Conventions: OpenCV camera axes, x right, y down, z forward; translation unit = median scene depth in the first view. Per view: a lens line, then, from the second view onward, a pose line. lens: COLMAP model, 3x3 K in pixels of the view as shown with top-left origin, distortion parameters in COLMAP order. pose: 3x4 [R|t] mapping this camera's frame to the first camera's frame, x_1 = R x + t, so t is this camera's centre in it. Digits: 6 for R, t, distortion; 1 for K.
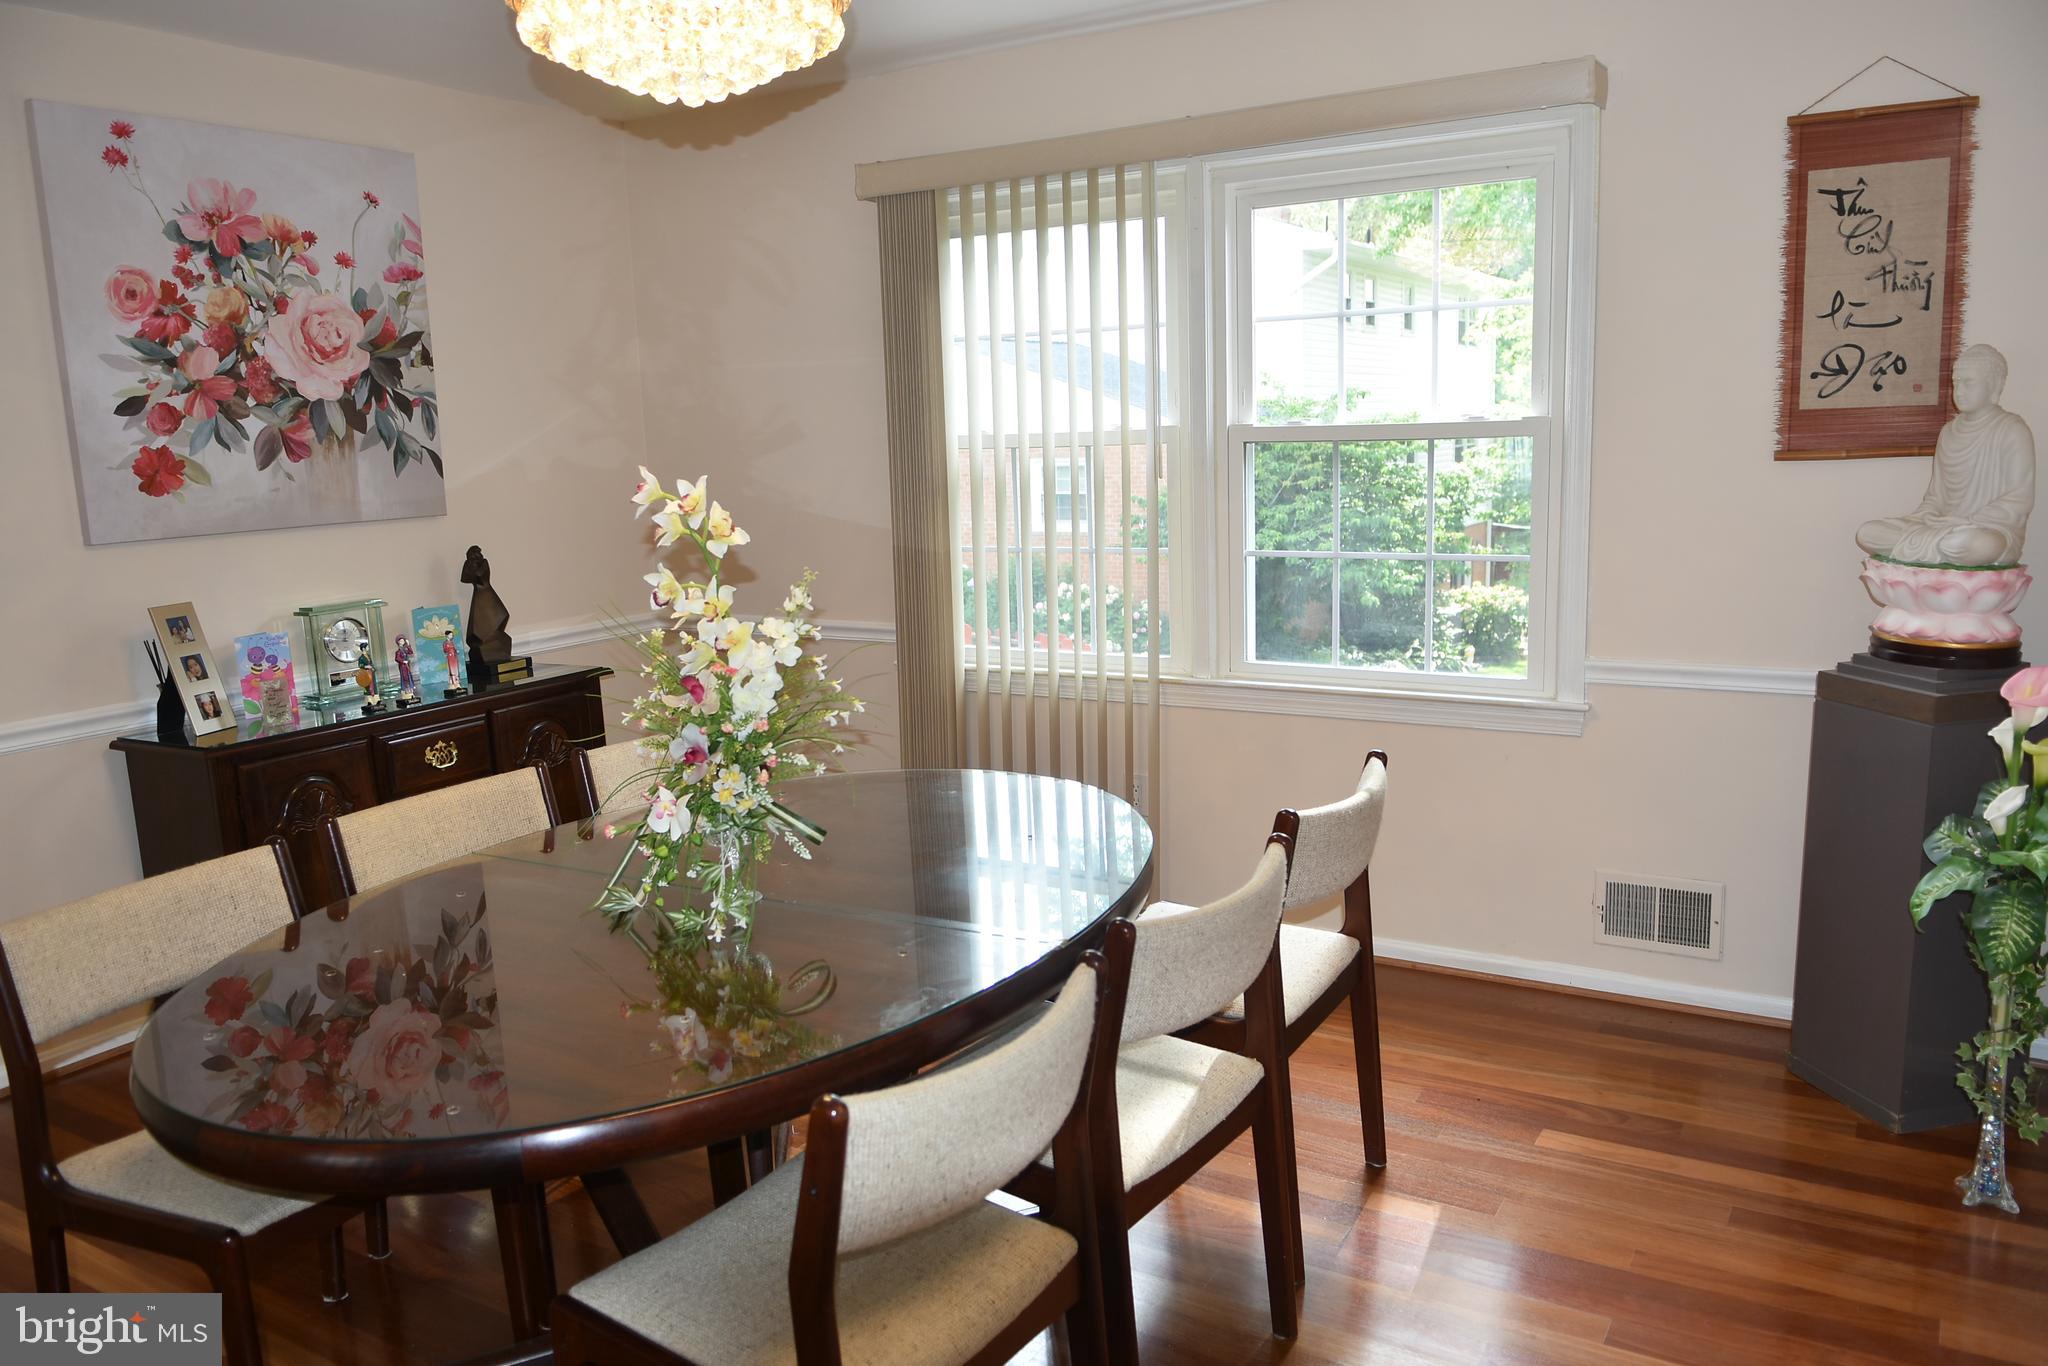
lens RADIAL K [[1509.6, 0, 1039.8], [0, 1509.6, 681.9], [0, 0, 1]] dist [-0.012861, -0.014643]
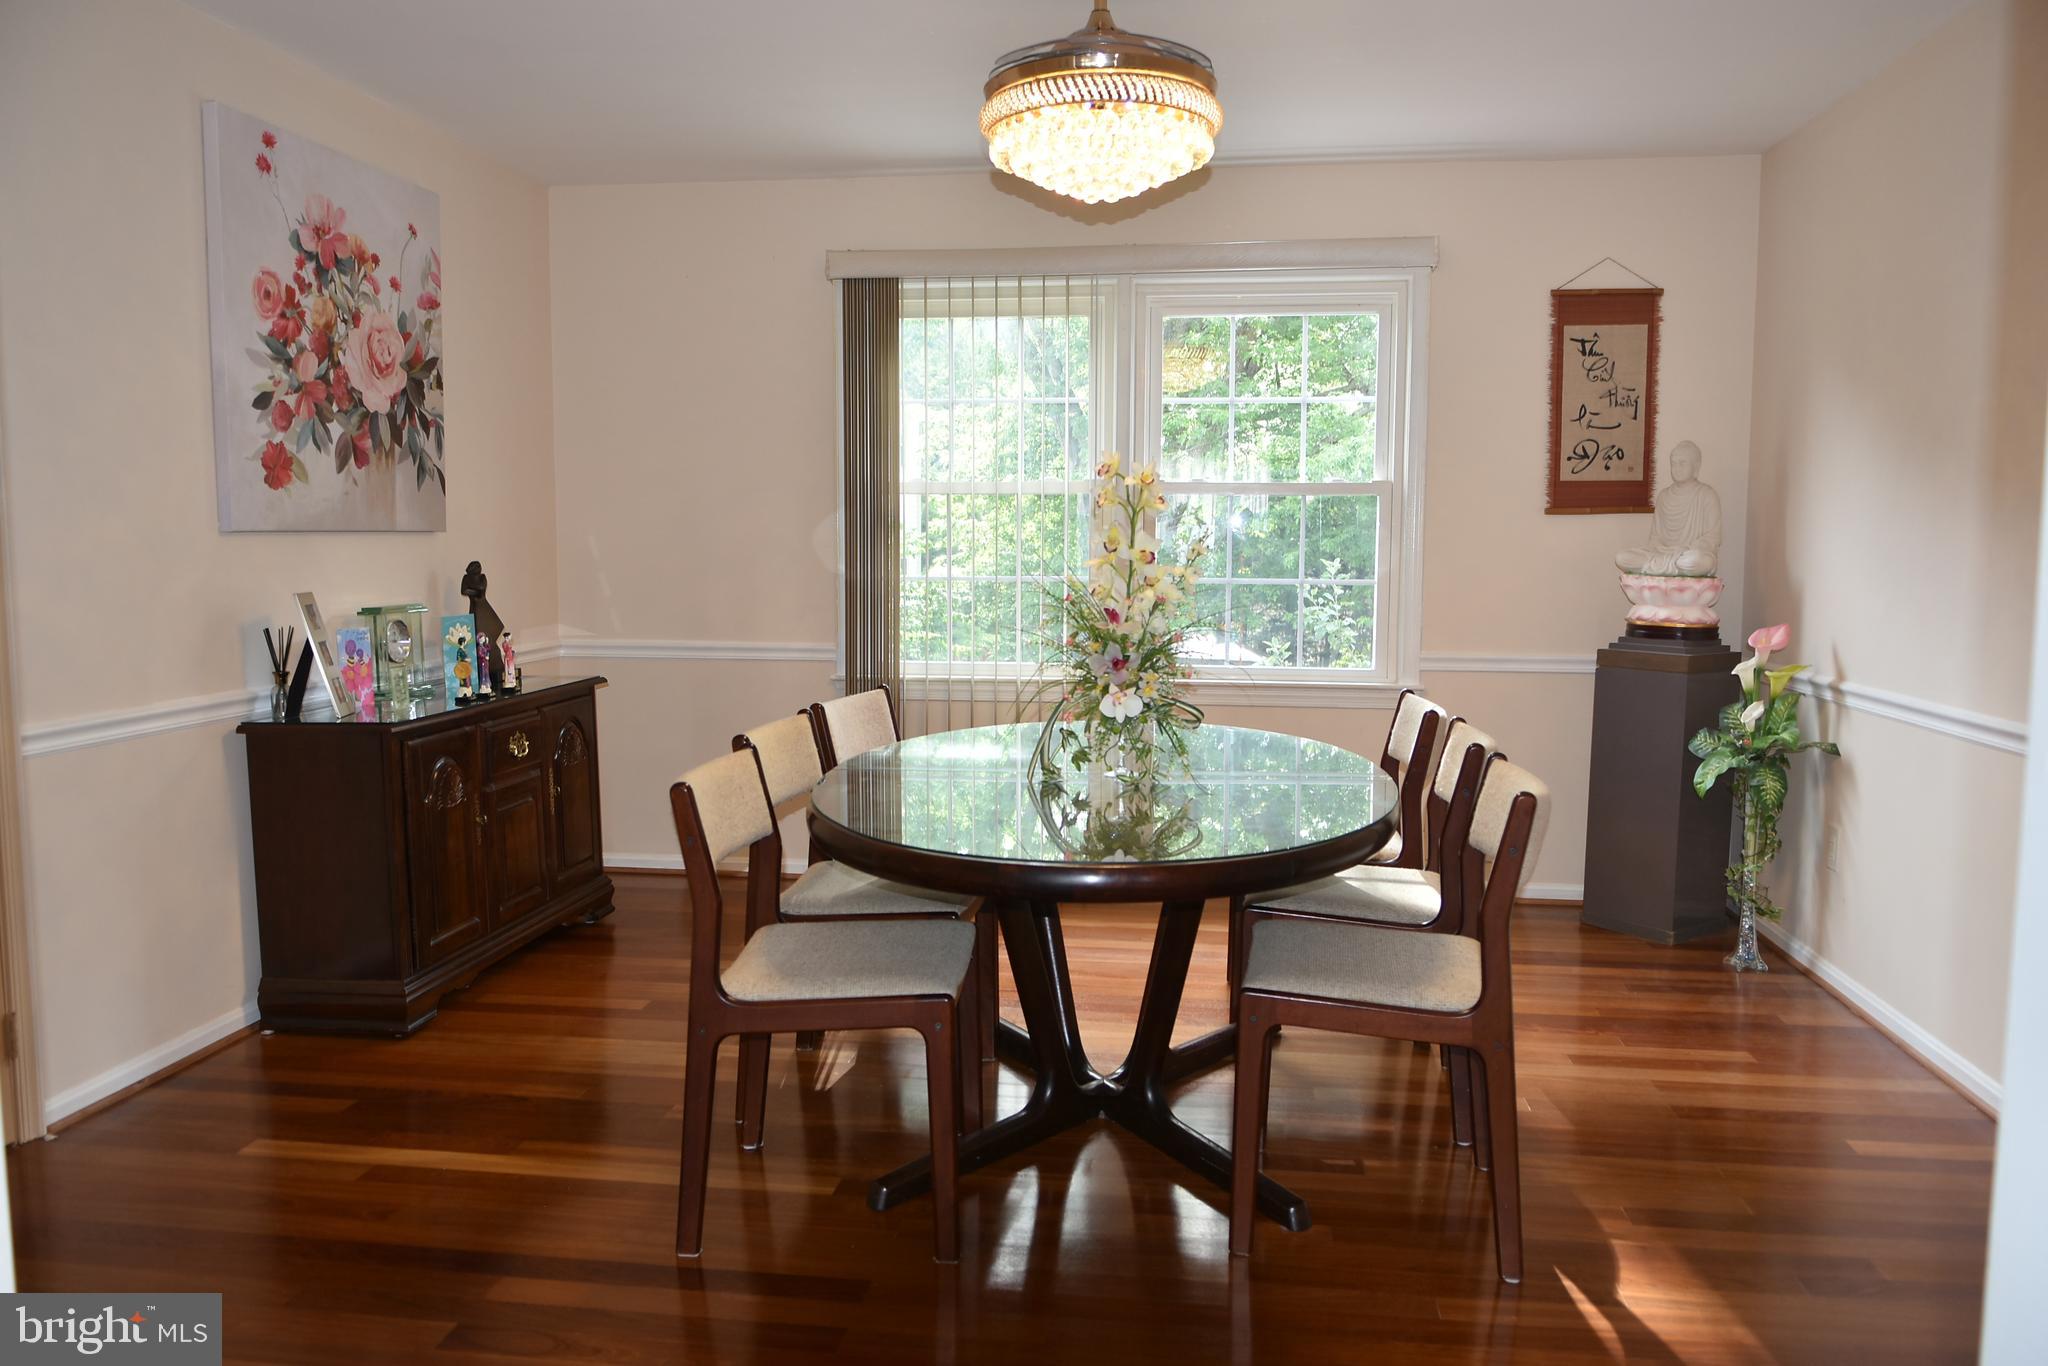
lens RADIAL K [[1509.6, 0, 1037.4], [0, 1509.6, 679.1], [0, 0, 1]] dist [-0.012861, -0.014643]
pose [[0.916538, -0.001577, 0.399944, -0.531691], [0.033564, 0.996768, -0.072986, 0.100760], [-0.398536, 0.080318, 0.913629, -0.142892]]
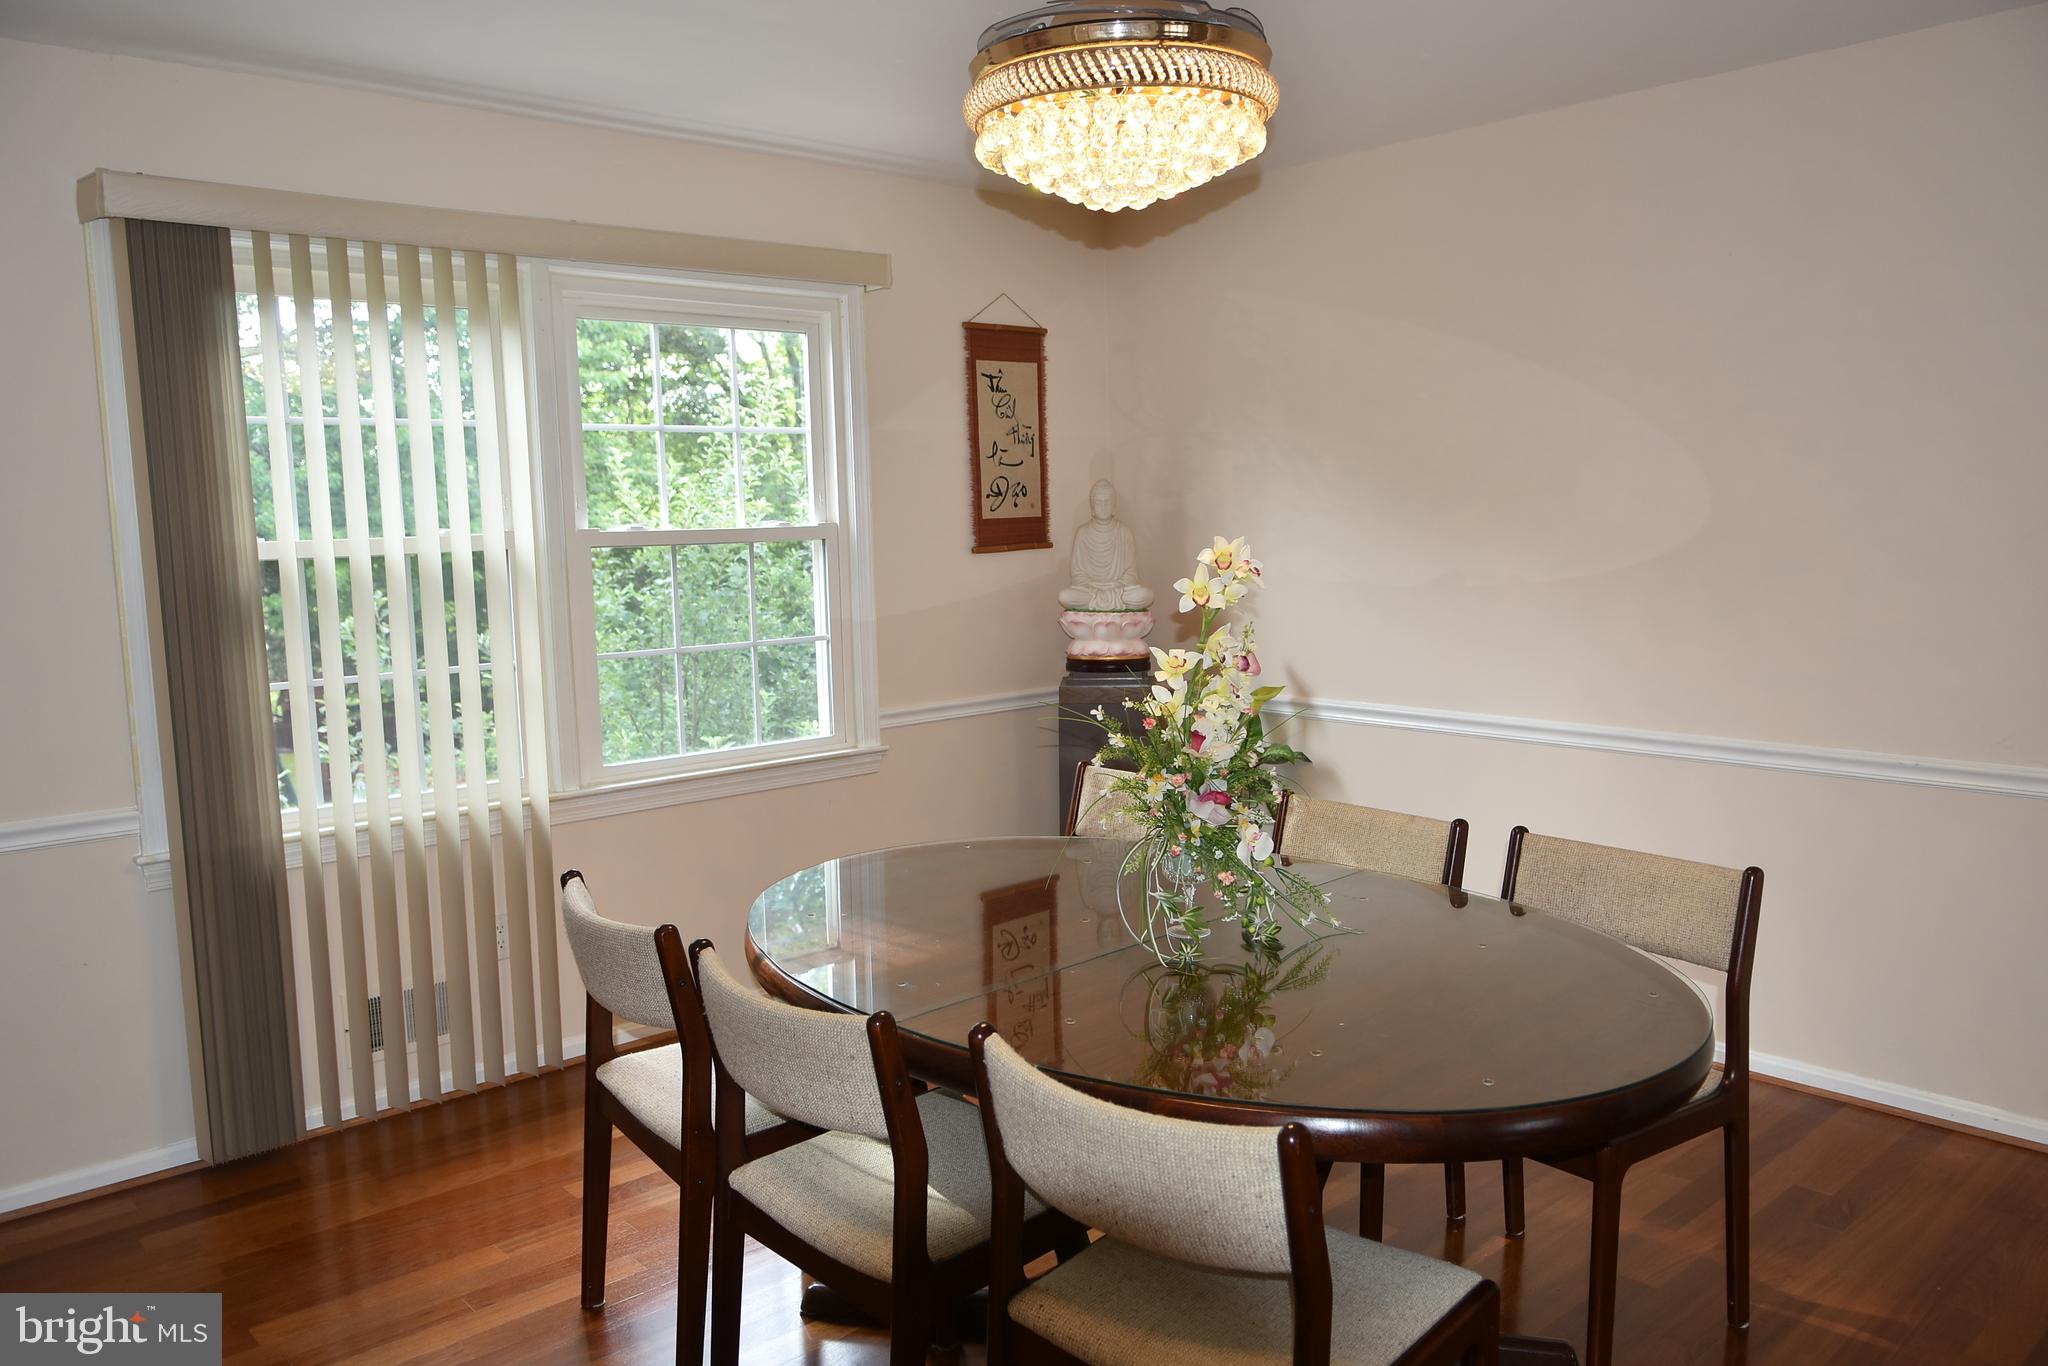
lens RADIAL K [[1509.6, 0, 1036.1], [0, 1509.6, 683.5], [0, 0, 1]] dist [-0.012861, -0.014643]
pose [[0.297419, -0.083819, 0.951061, -0.822642], [0.174156, 0.984189, 0.032276, -0.056226], [-0.938729, 0.156034, 0.307314, 0.478276]]
